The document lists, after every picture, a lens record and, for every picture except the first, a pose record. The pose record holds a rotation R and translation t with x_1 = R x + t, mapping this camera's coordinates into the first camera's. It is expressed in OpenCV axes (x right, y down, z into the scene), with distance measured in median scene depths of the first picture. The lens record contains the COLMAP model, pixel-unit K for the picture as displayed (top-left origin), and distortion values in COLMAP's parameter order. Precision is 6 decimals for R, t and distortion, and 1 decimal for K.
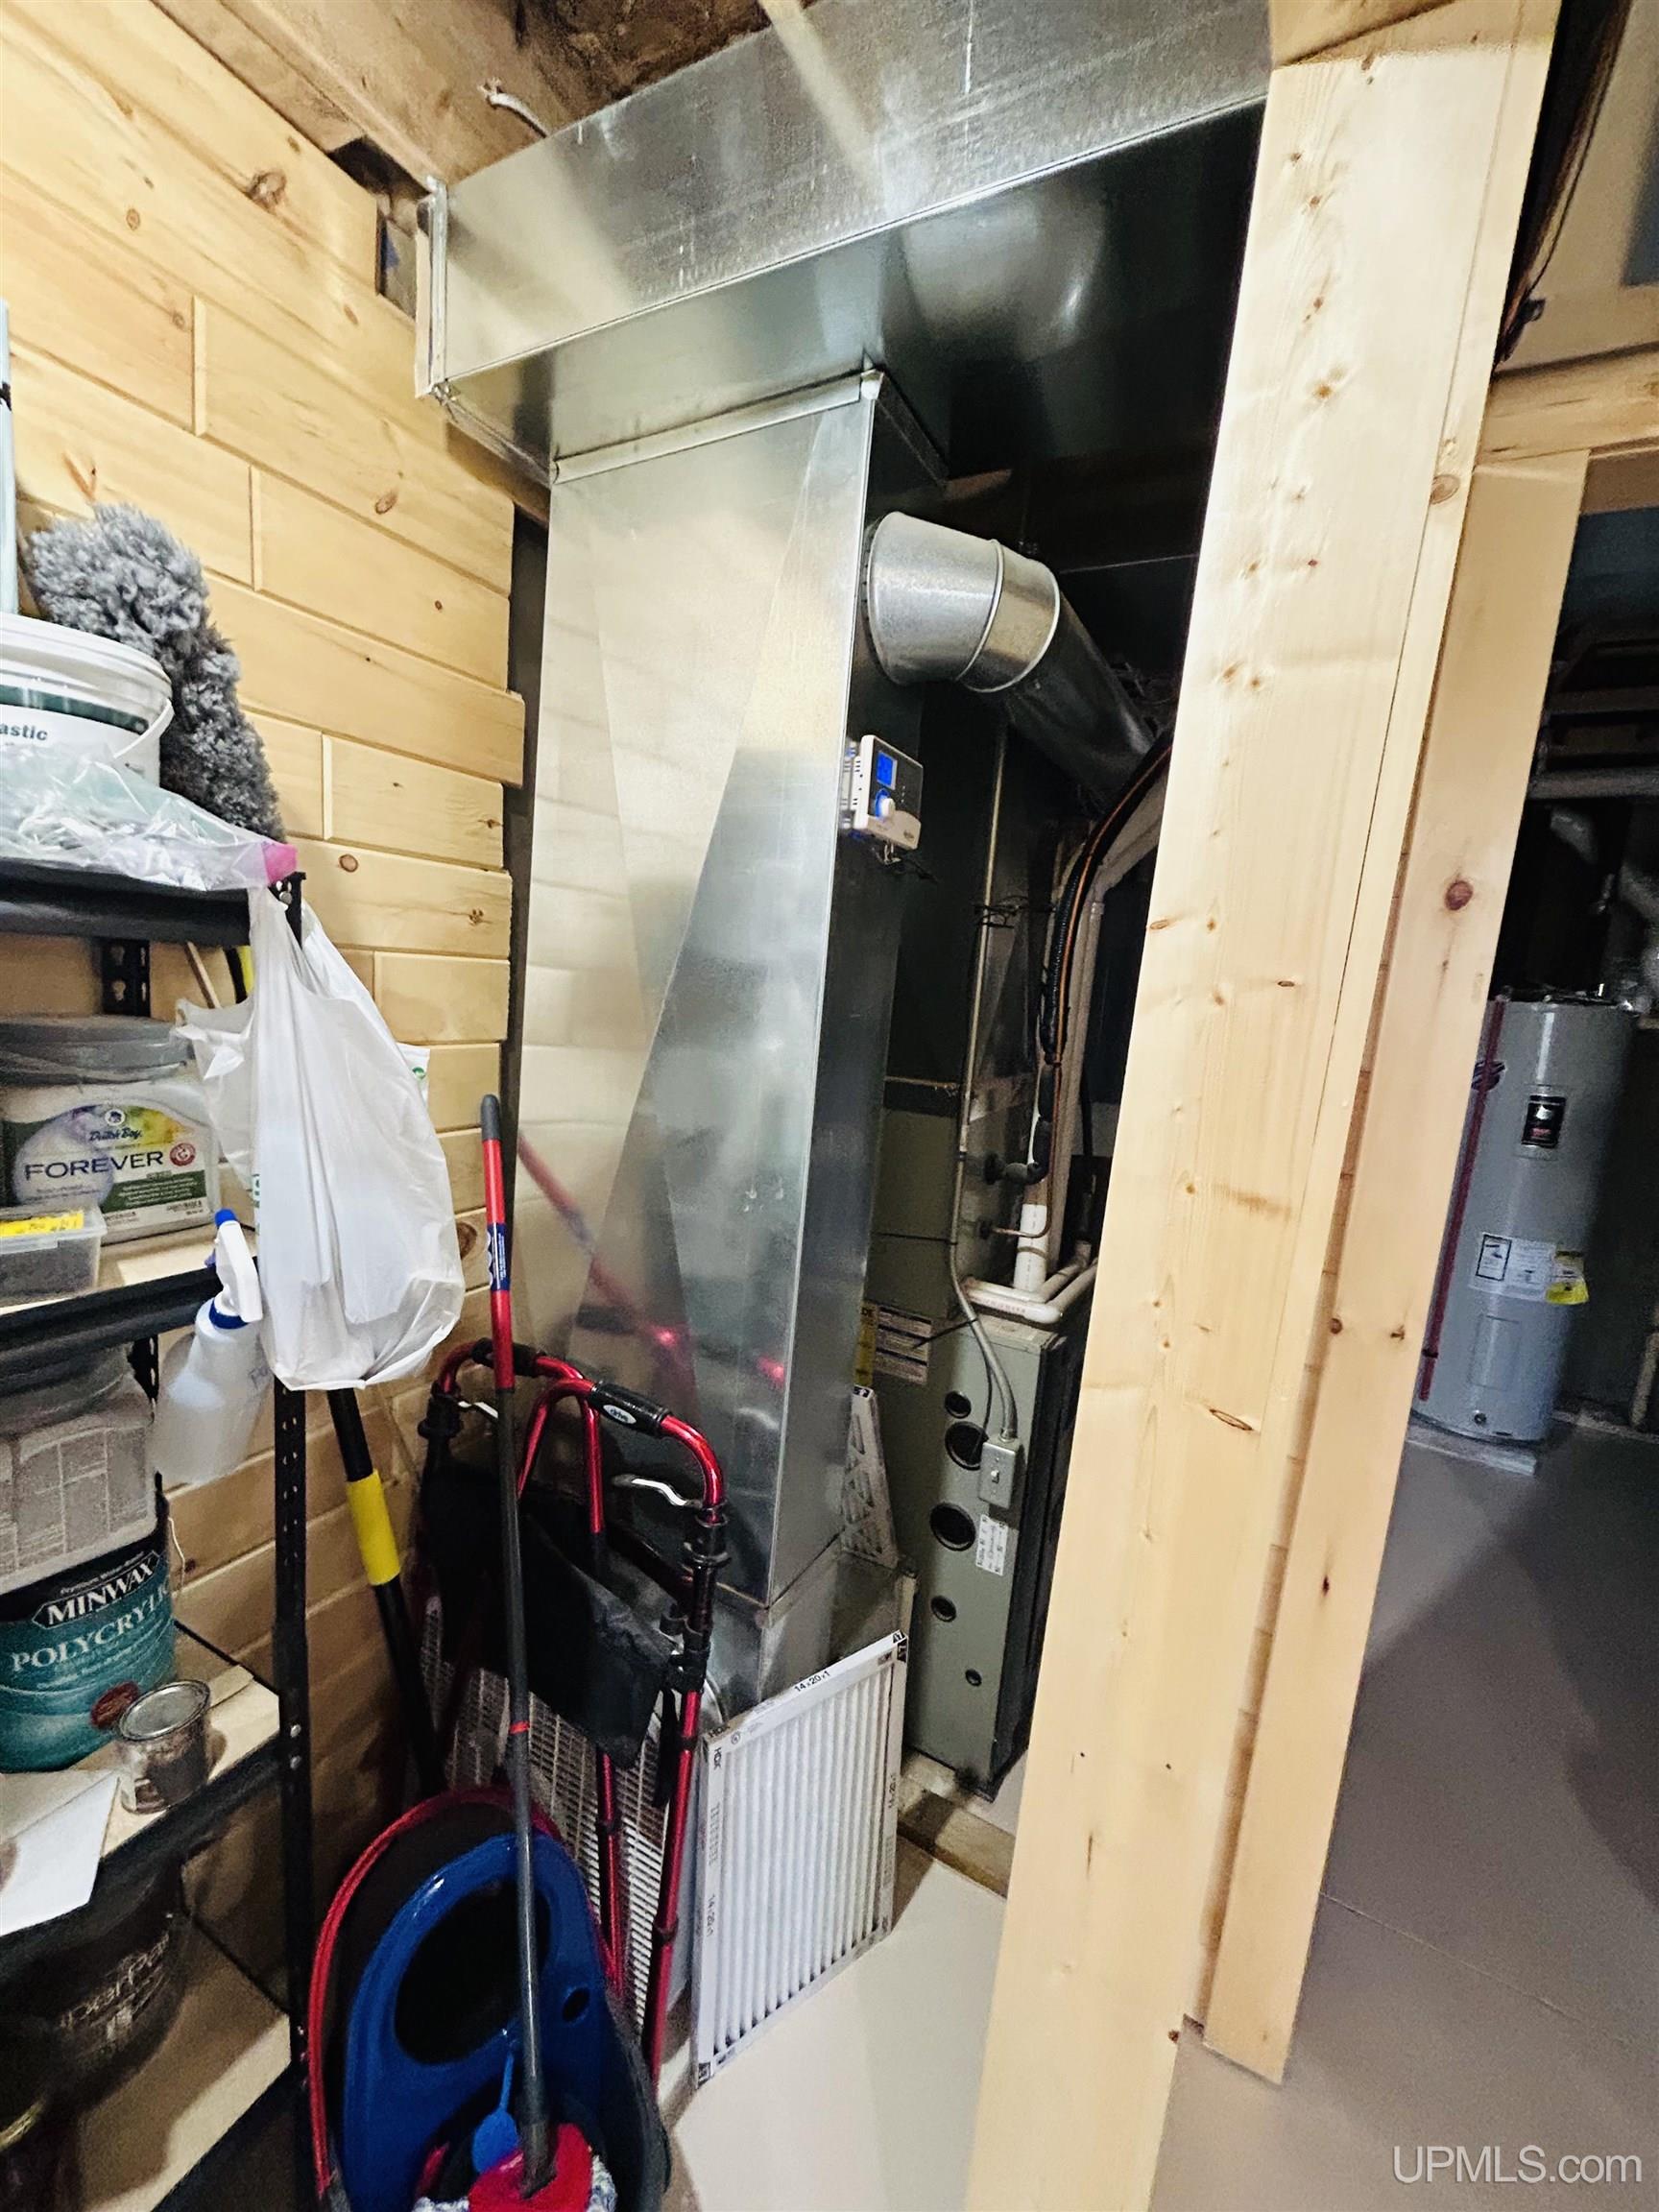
lens RADIAL K [[886.3, 0, 832.4], [0, 886.3, 1110.7], [0, 0, 1]] dist [0.000929, -0.000077]
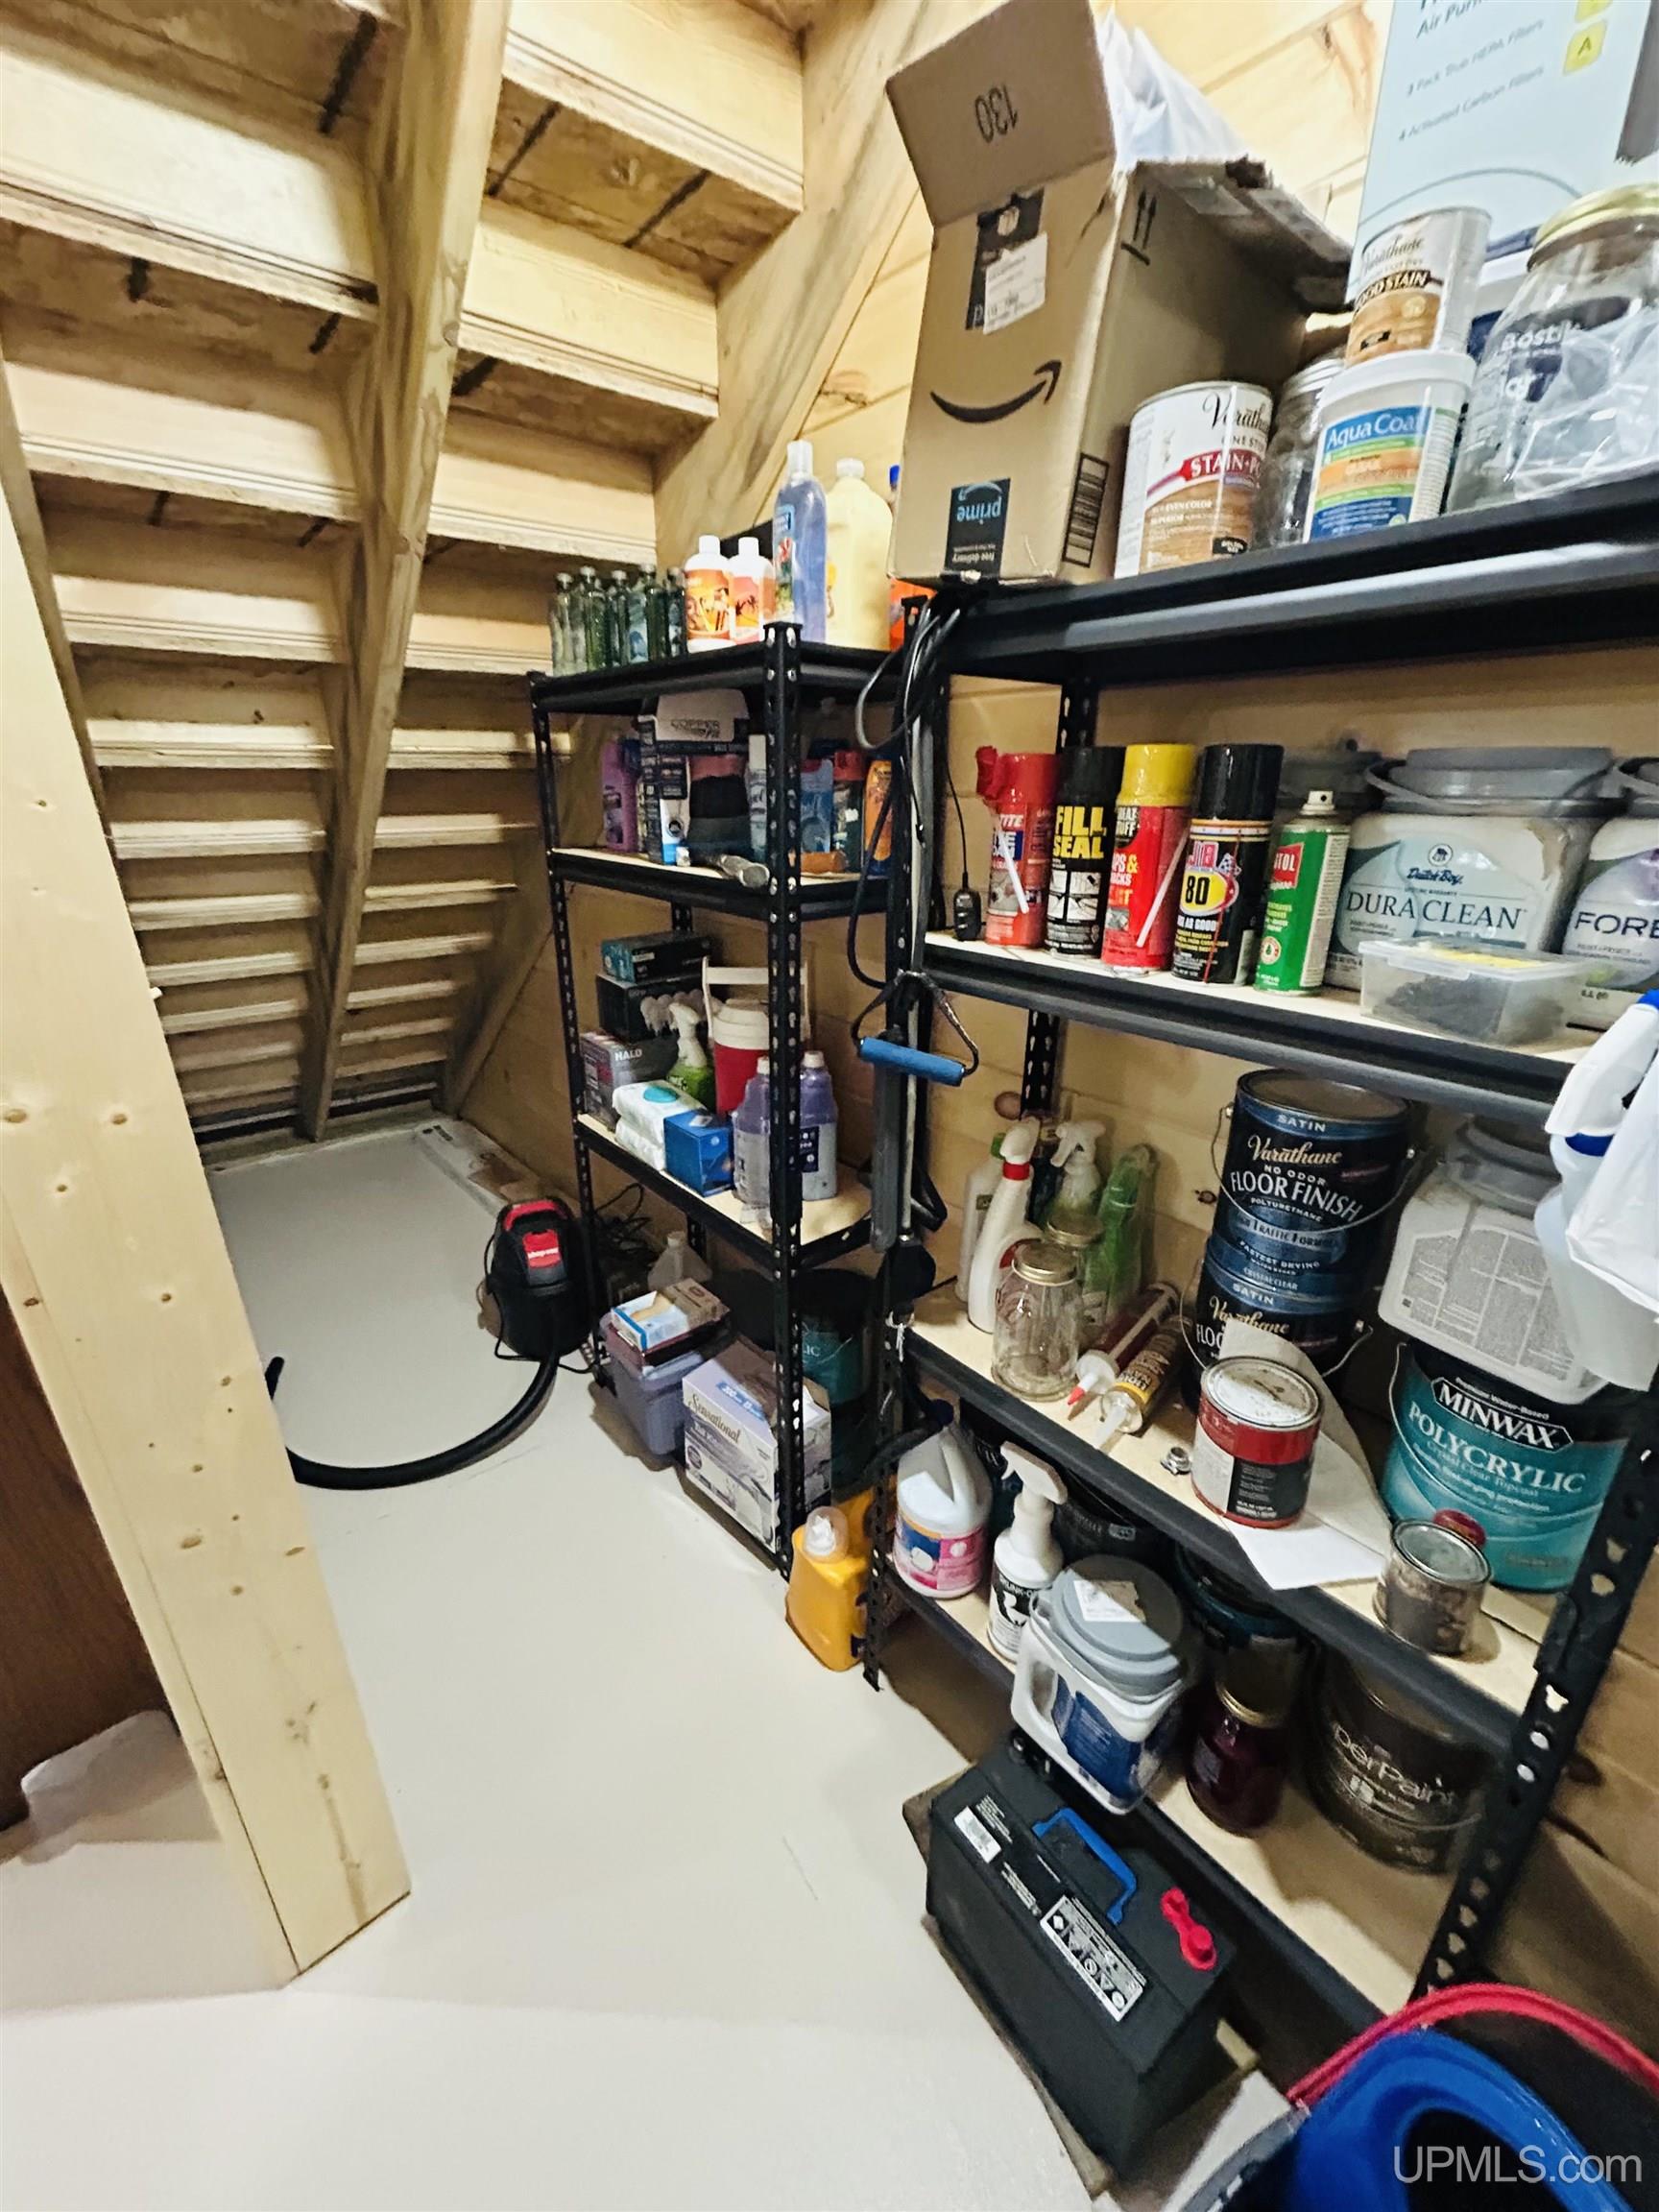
lens RADIAL K [[886.3, 0, 829.2], [0, 886.3, 1111.3], [0, 0, 1]] dist [0.000929, -0.000077]
pose [[-0.371456, 0.258980, -0.891599, 0.157383], [-0.166905, 0.926039, 0.338519, 0.064873], [0.913325, 0.274557, -0.300758, 0.589043]]
